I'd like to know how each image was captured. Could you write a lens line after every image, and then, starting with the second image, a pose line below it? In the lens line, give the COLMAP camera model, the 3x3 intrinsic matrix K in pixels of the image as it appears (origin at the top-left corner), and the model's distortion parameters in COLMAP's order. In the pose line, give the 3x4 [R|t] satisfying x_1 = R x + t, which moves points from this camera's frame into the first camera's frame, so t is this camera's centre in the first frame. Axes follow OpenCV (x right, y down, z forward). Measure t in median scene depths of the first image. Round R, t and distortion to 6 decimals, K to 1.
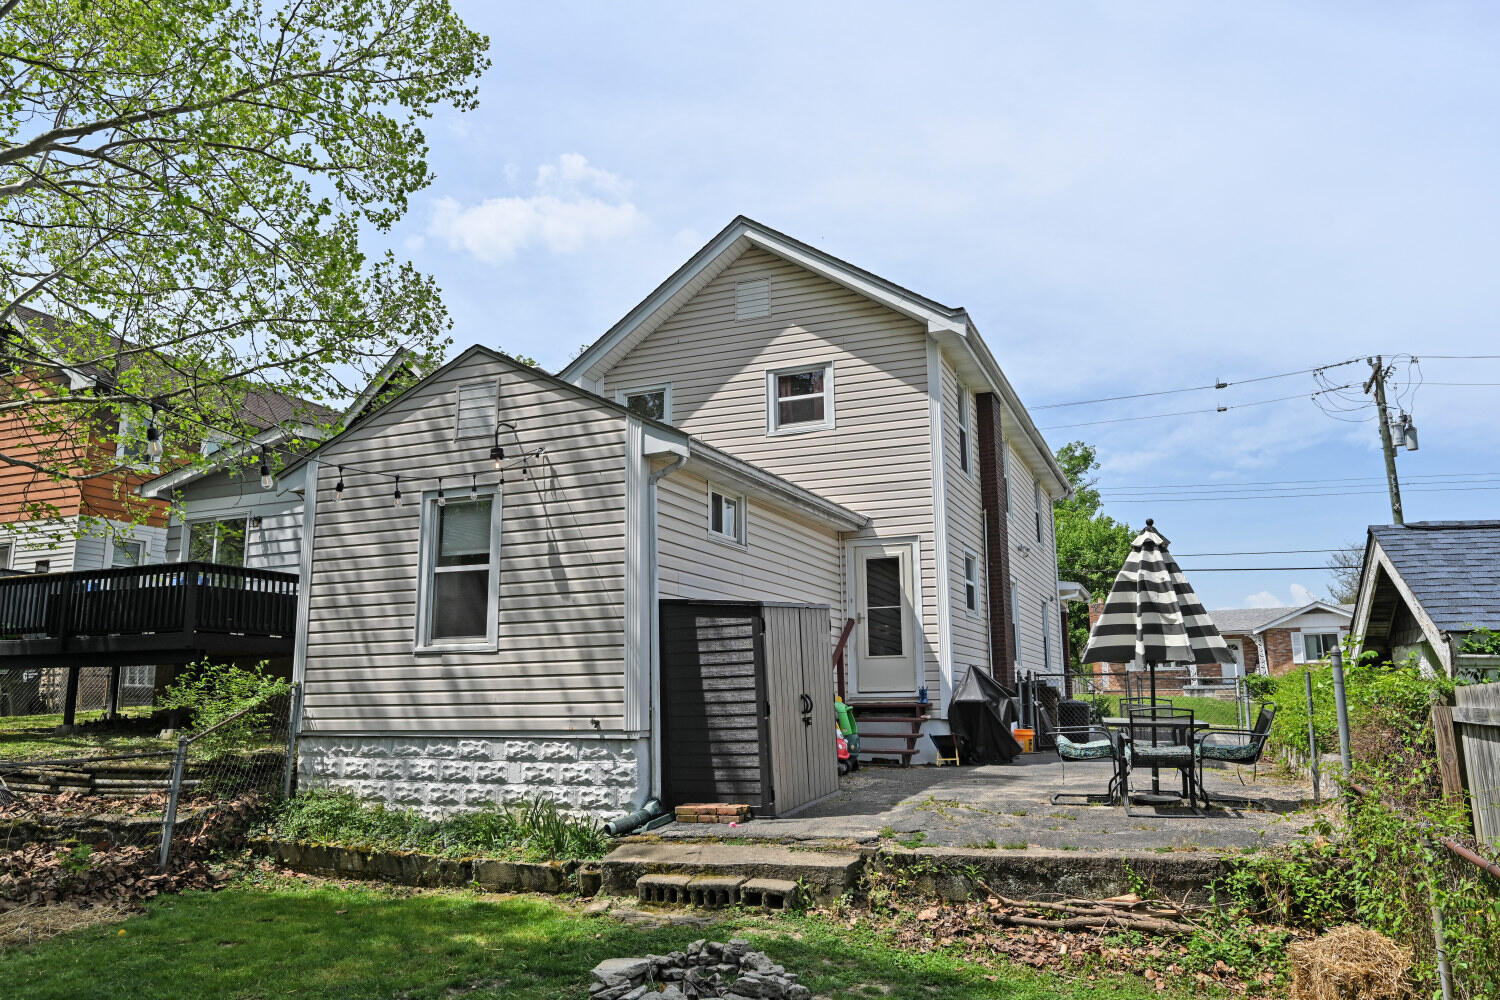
lens RADIAL K [[1077.3, 0, 749.6], [0, 1077.3, 492.3], [0, 0, 1]] dist [-0.006153, 0.008242]
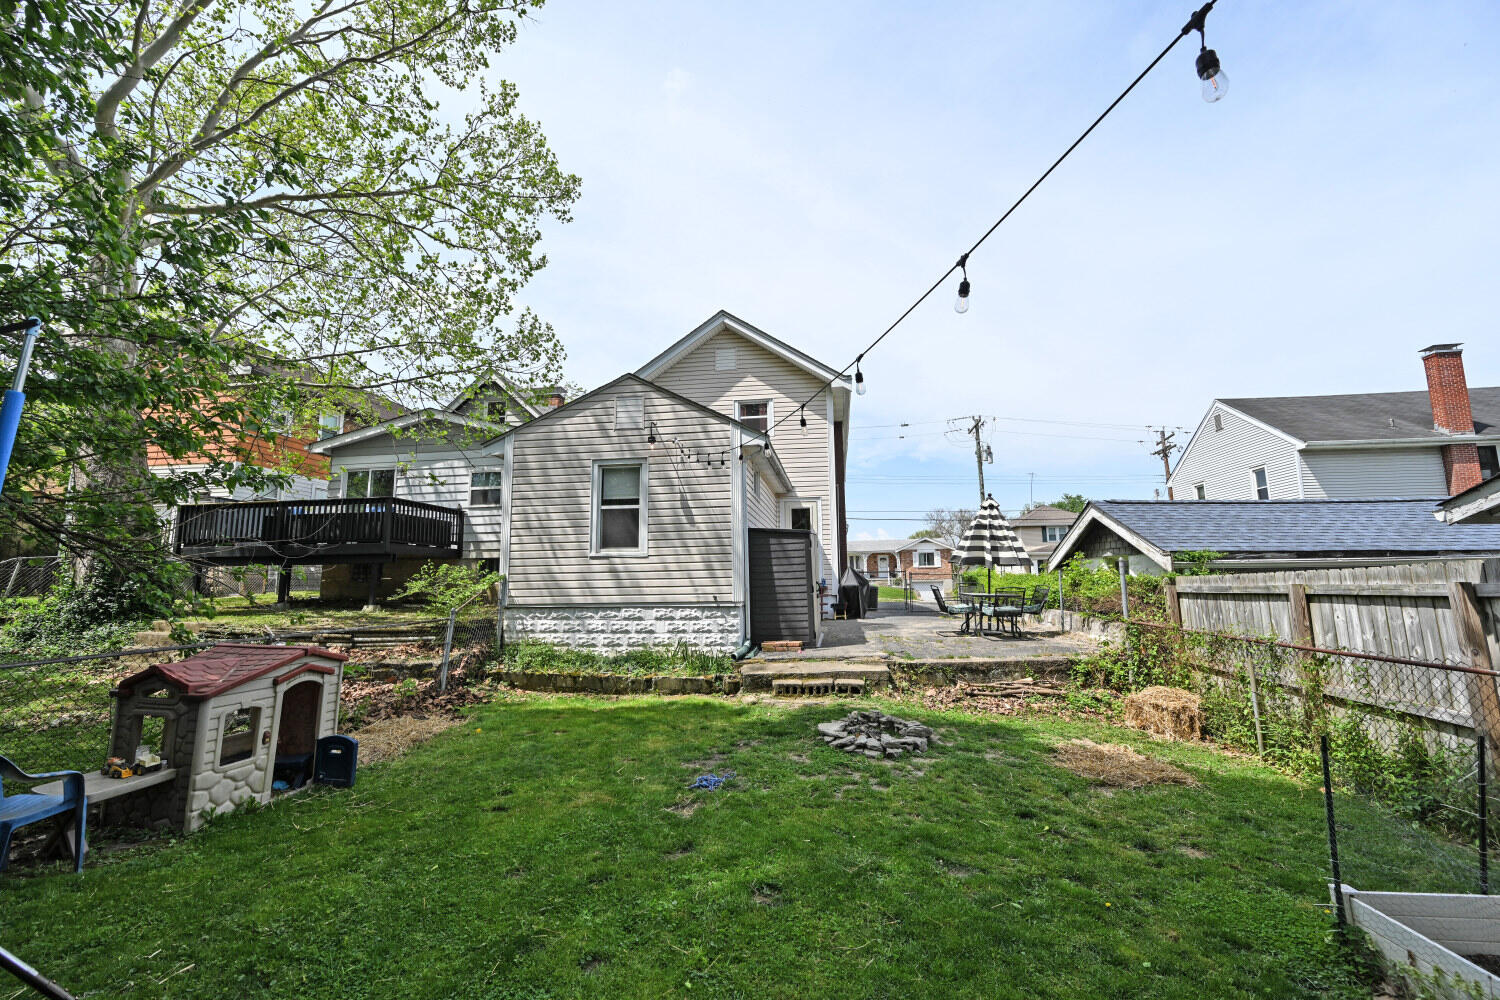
lens RADIAL K [[605.5, 0, 757.7], [0, 605.5, 501.5], [0, 0, 1]] dist [0.000182, 0.000357]
pose [[0.962262, 0.034216, 0.269964, -0.324472], [-0.047665, 0.997919, 0.043417, 0.011282], [-0.267917, -0.054646, 0.961891, 0.038837]]
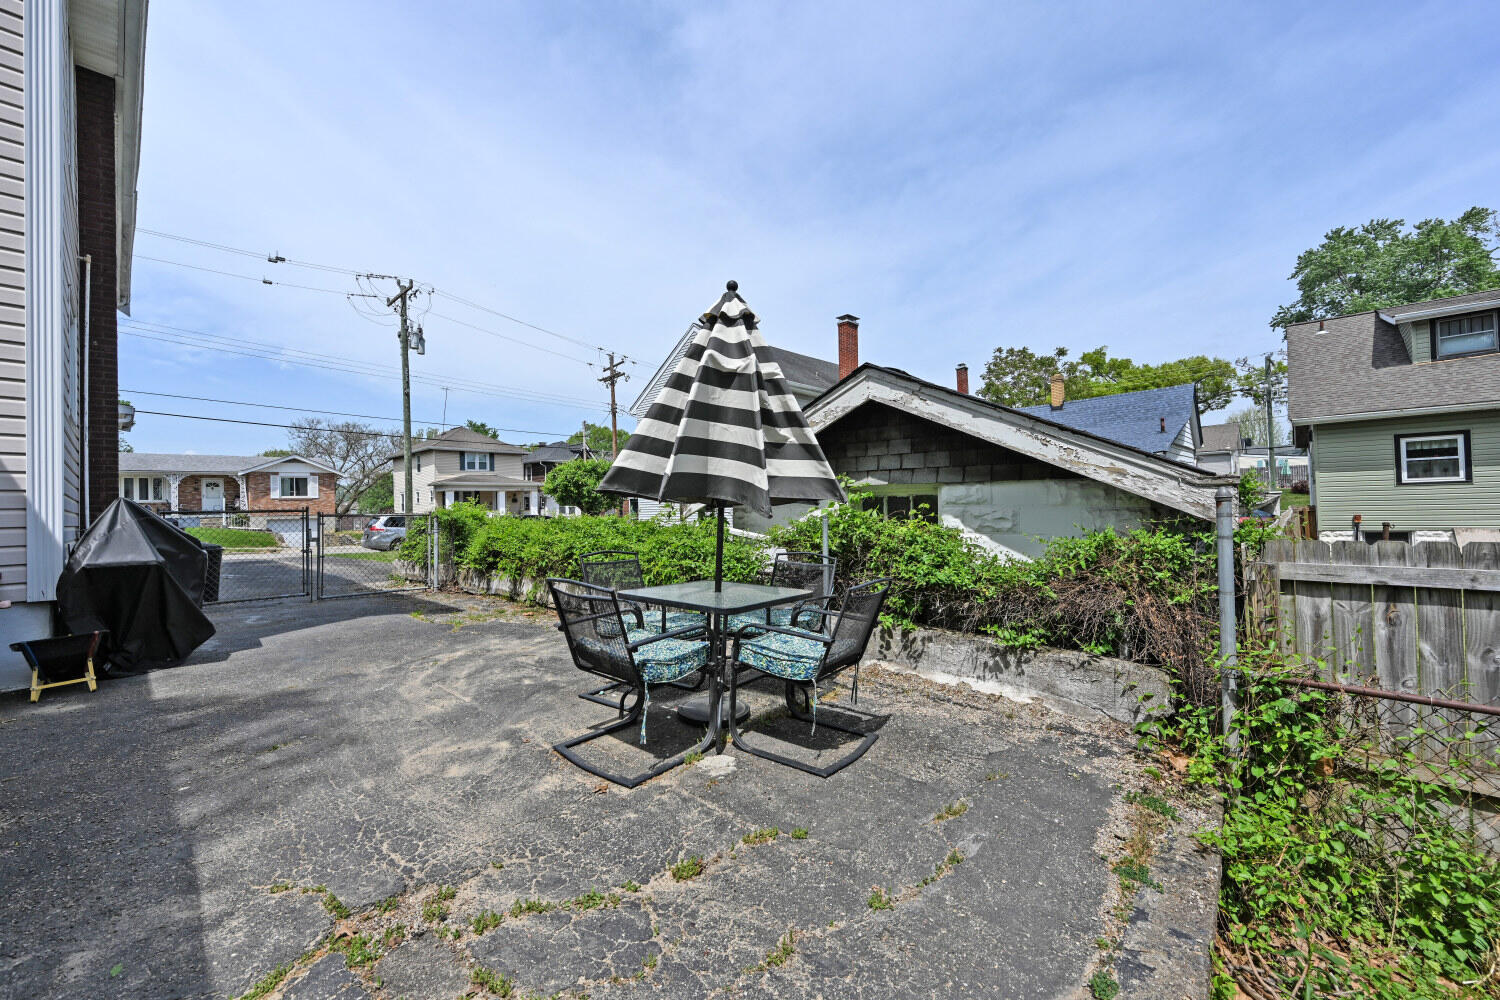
lens RADIAL K [[605.5, 0, 742.4], [0, 605.5, 502.5], [0, 0, 1]] dist [0.000182, 0.000357]
pose [[0.357039, 0.009248, 0.934044, 0.041628], [-0.161230, 0.985553, 0.051873, 0.128376], [-0.920070, -0.169117, 0.353372, 0.811028]]
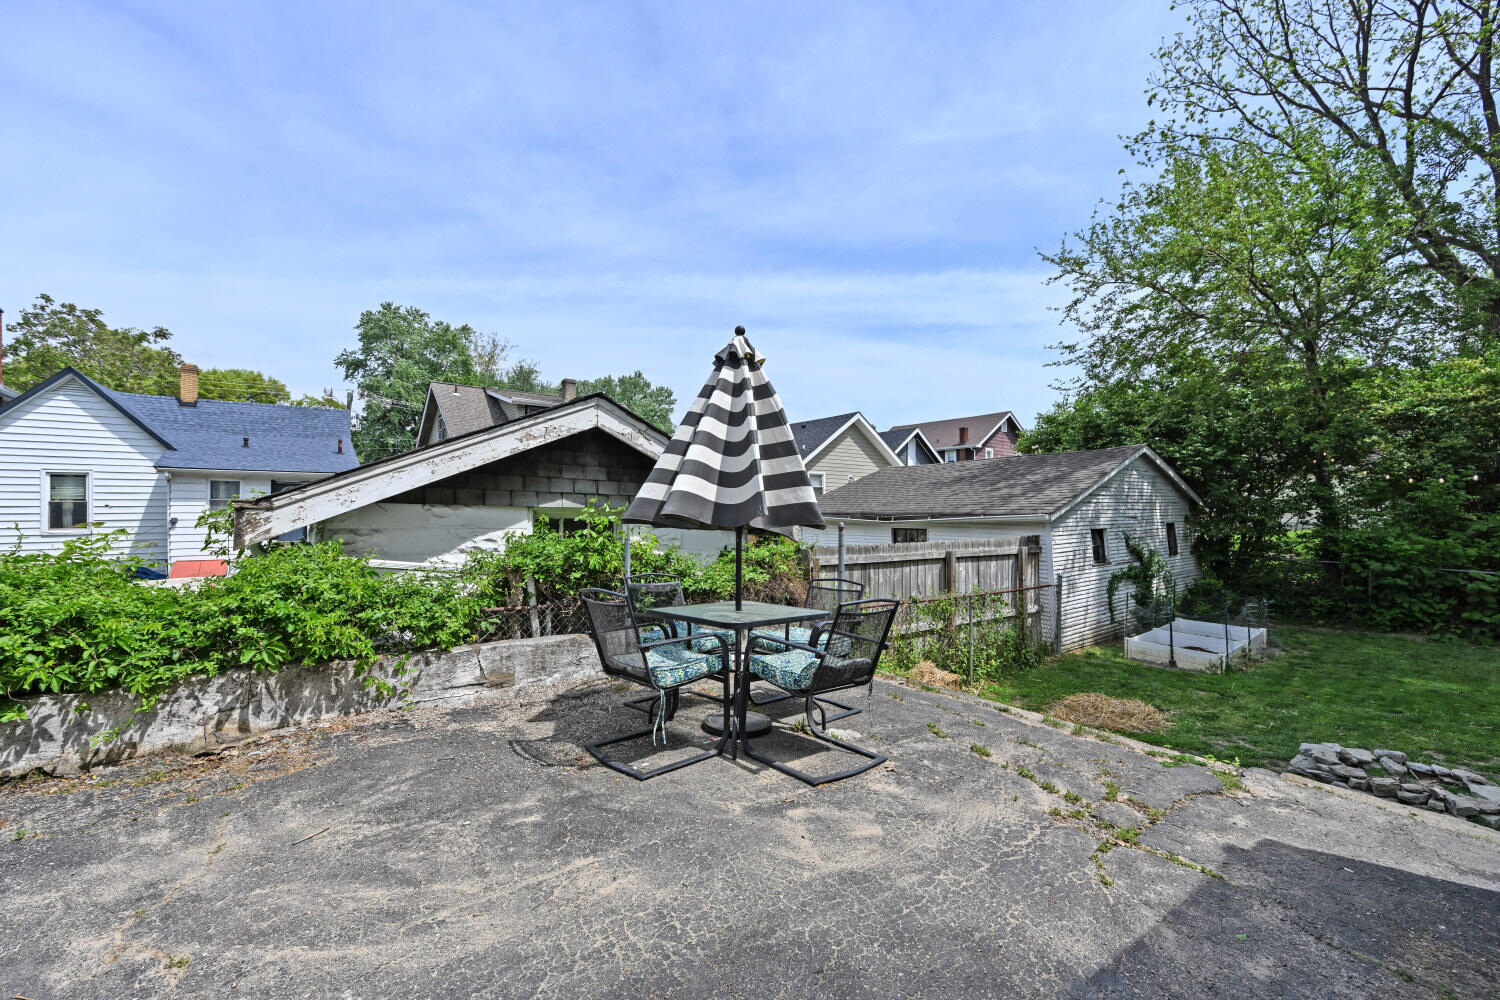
lens RADIAL K [[605.5, 0, 737.6], [0, 605.5, 498.3], [0, 0, 1]] dist [0.000182, 0.000357]
pose [[-0.862401, 0.020578, 0.505807, 0.181560], [-0.092013, 0.976157, -0.196596, 0.211403], [-0.497792, -0.216086, -0.839946, 1.302006]]
